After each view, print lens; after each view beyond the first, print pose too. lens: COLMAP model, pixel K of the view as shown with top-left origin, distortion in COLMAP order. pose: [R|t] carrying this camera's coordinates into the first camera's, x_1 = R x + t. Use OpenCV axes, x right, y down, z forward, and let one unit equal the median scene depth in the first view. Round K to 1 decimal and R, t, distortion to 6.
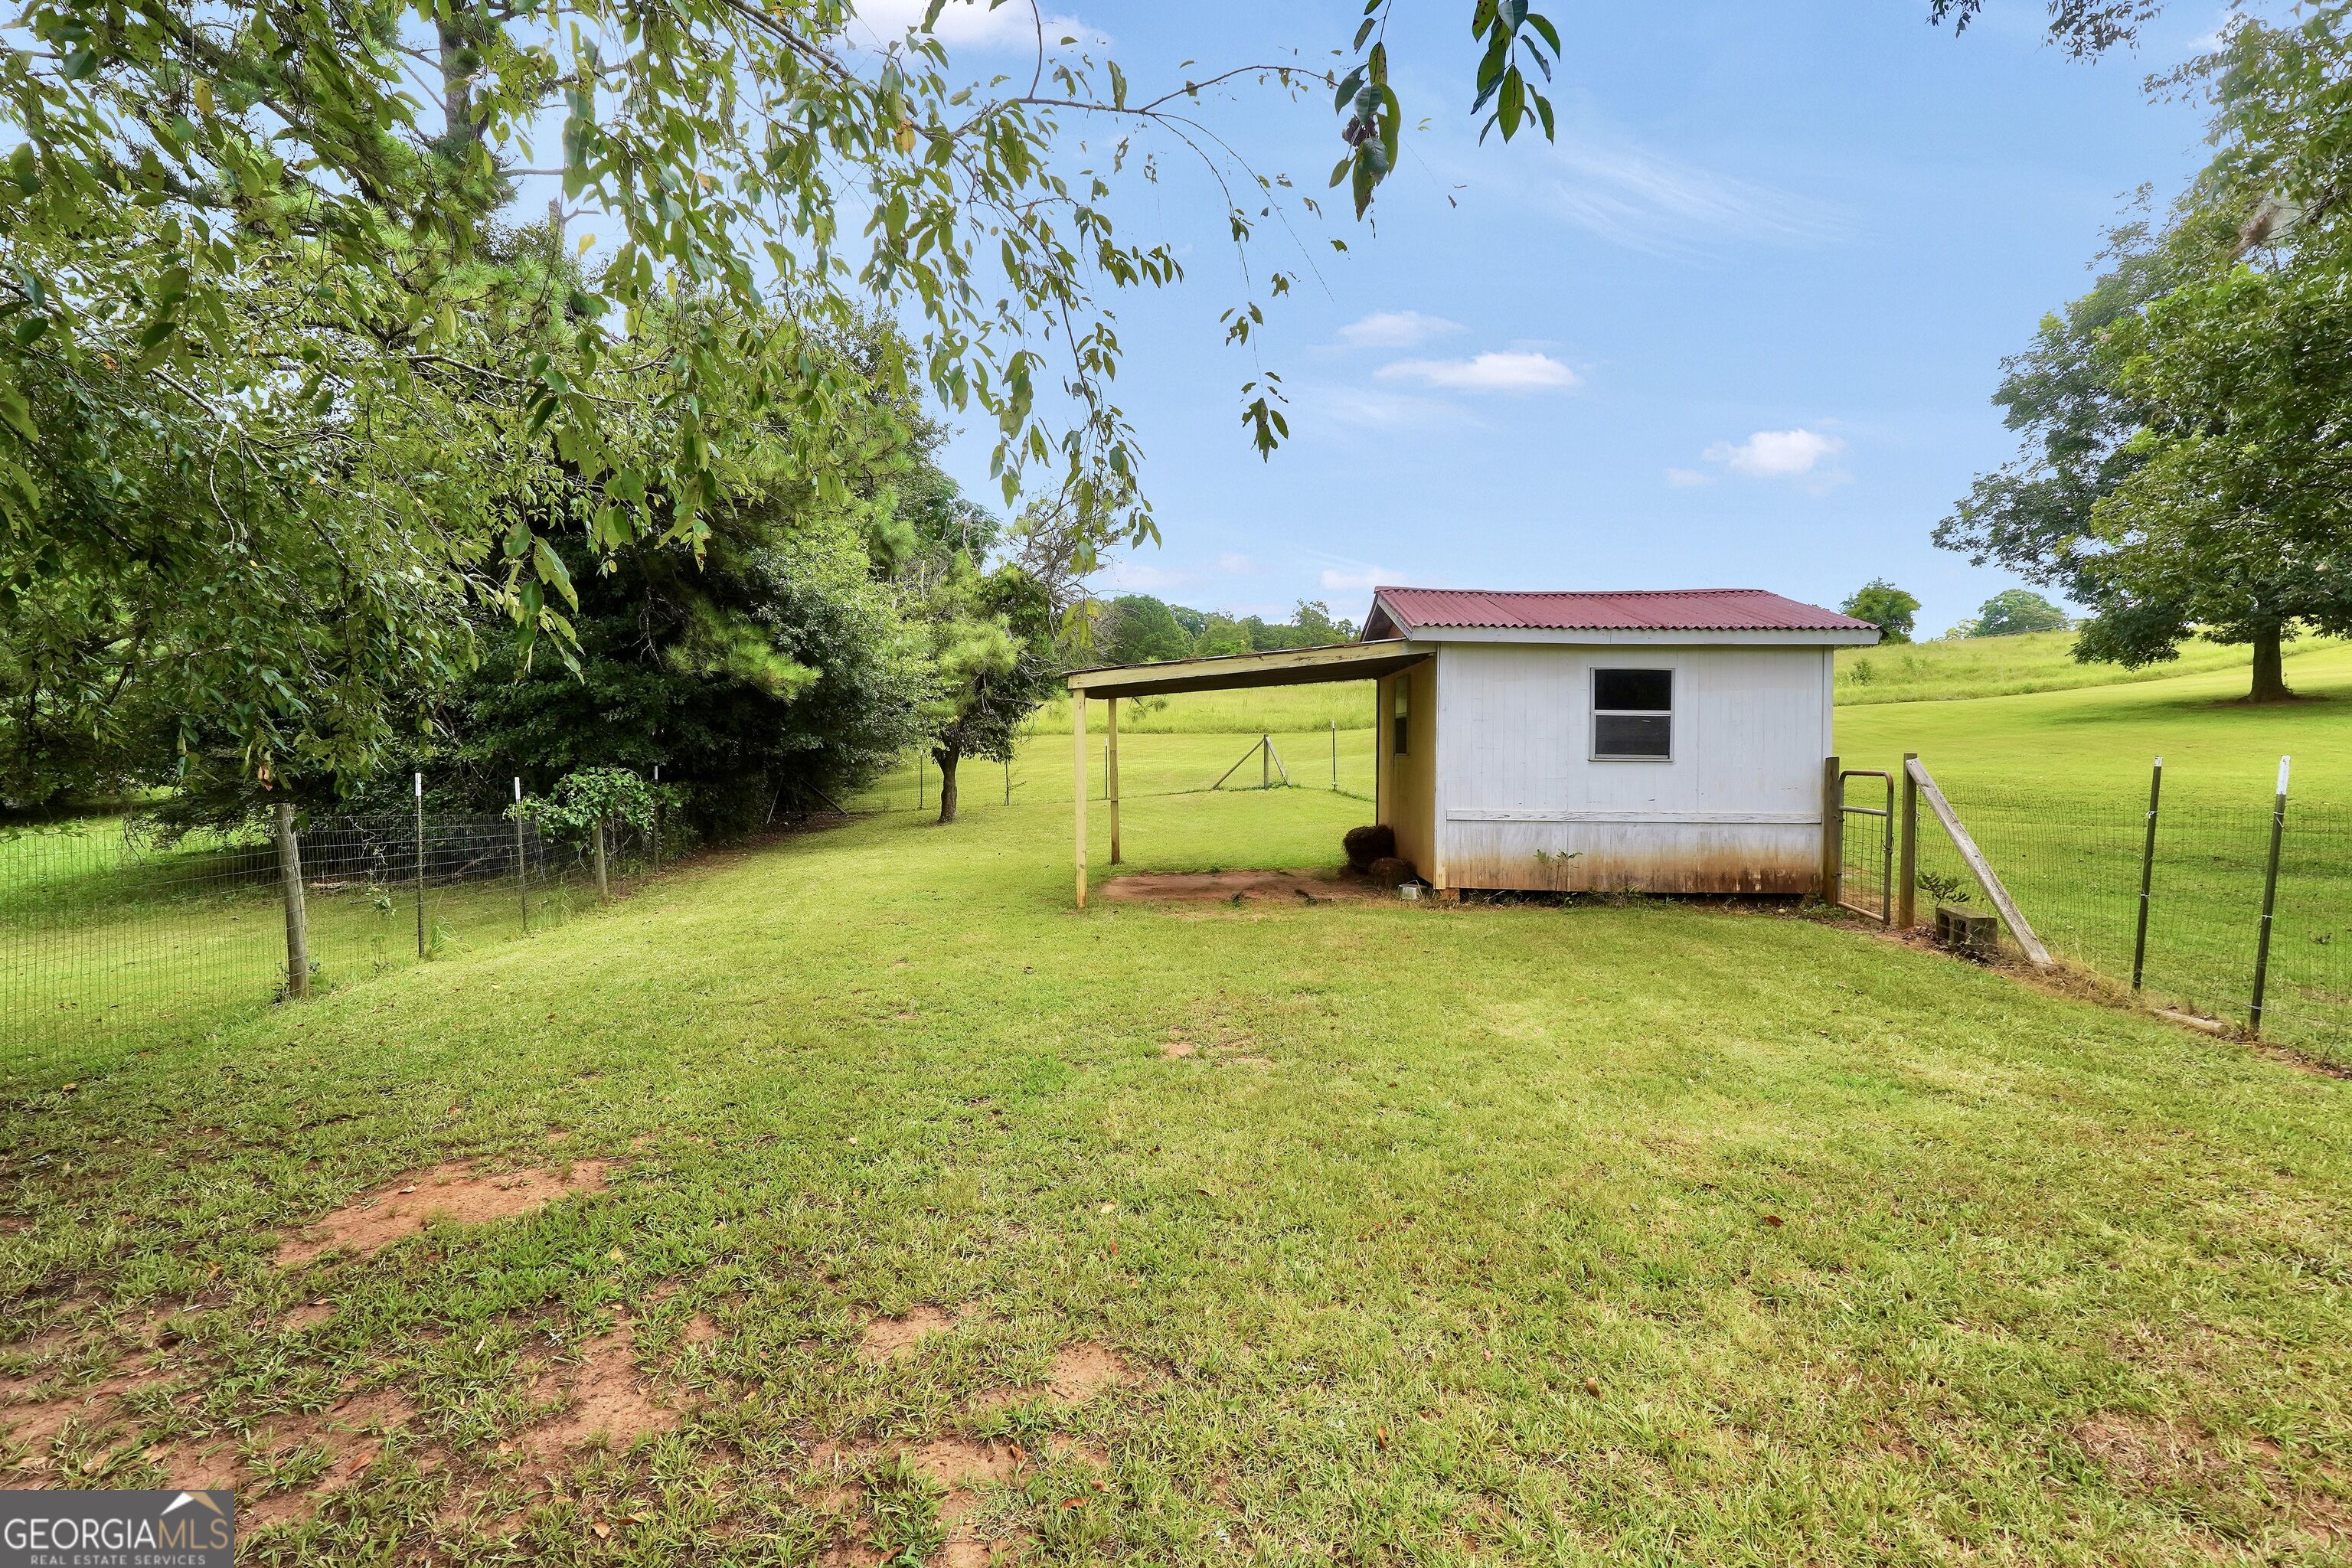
lens RADIAL K [[1002.3, 0, 1170.1], [0, 1002.3, 772.0], [0, 0, 1]] dist [-0.027871, 0.008283]
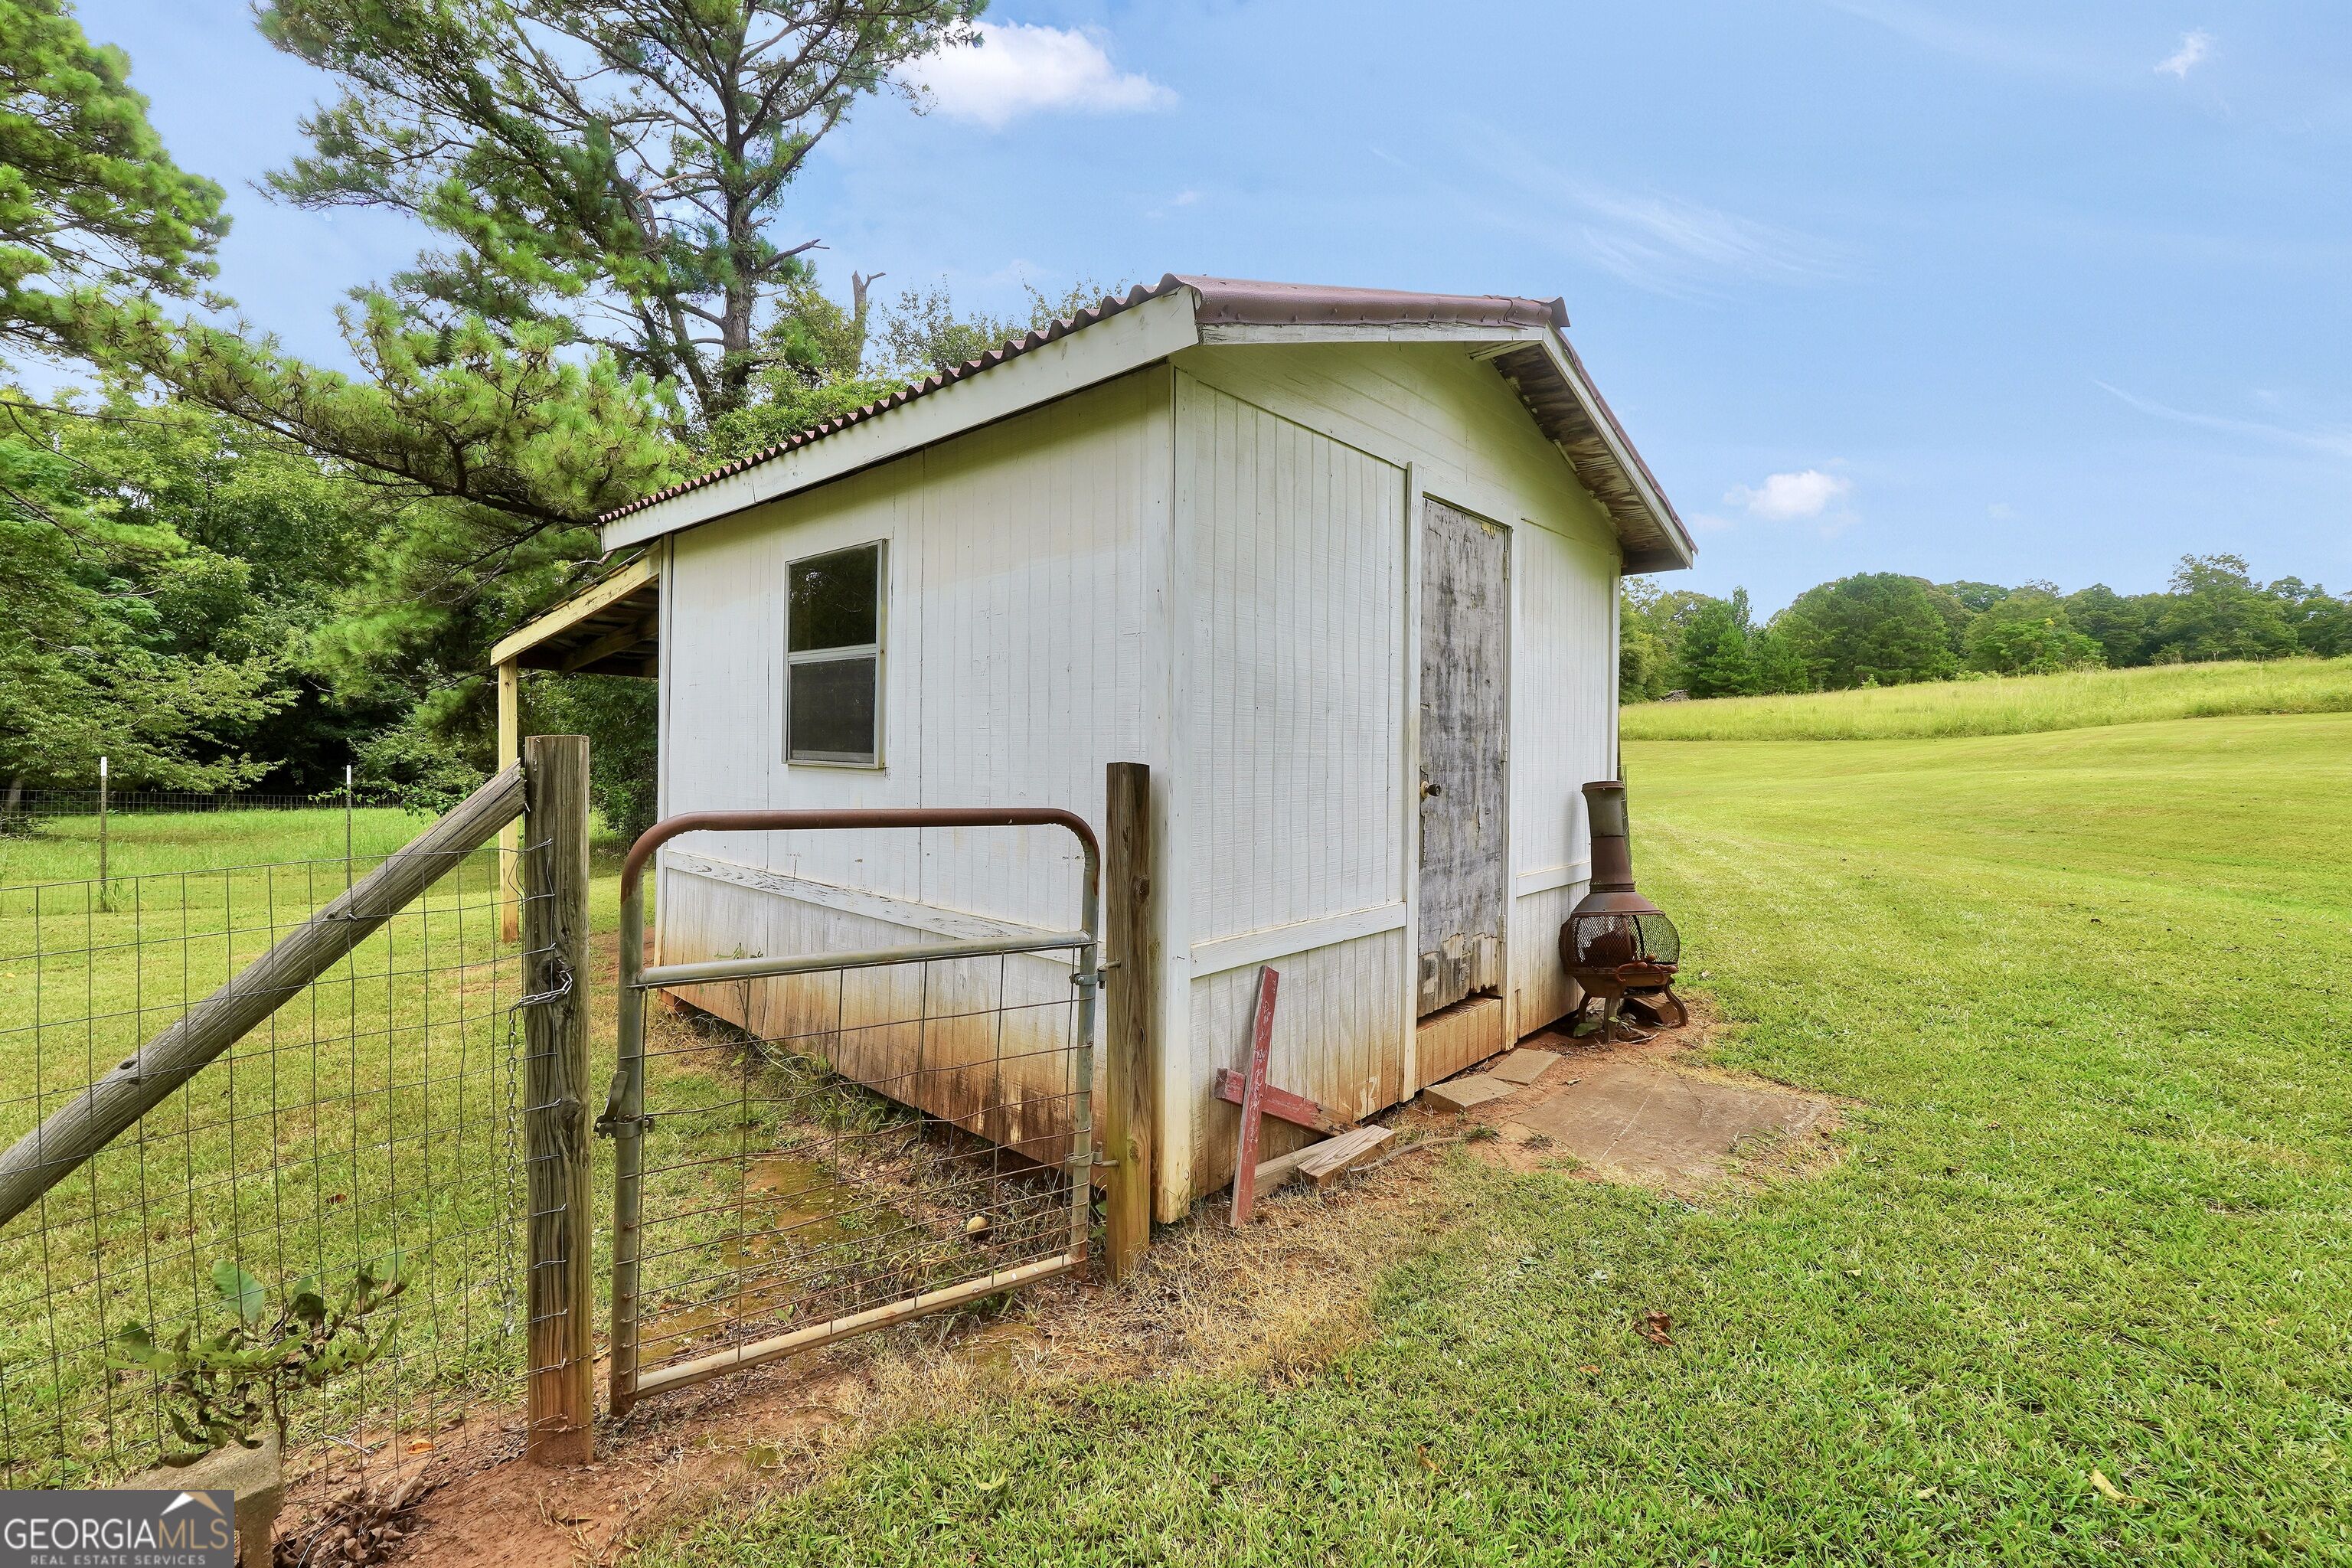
lens RADIAL K [[1002.3, 0, 1170.1], [0, 1002.3, 772.0], [0, 0, 1]] dist [-0.027871, 0.008283]
pose [[0.771696, 0.021126, -0.635640, 0.851998], [-0.027693, 0.999616, -0.000398, -0.012919], [0.635388, 0.017909, 0.771985, 0.758478]]
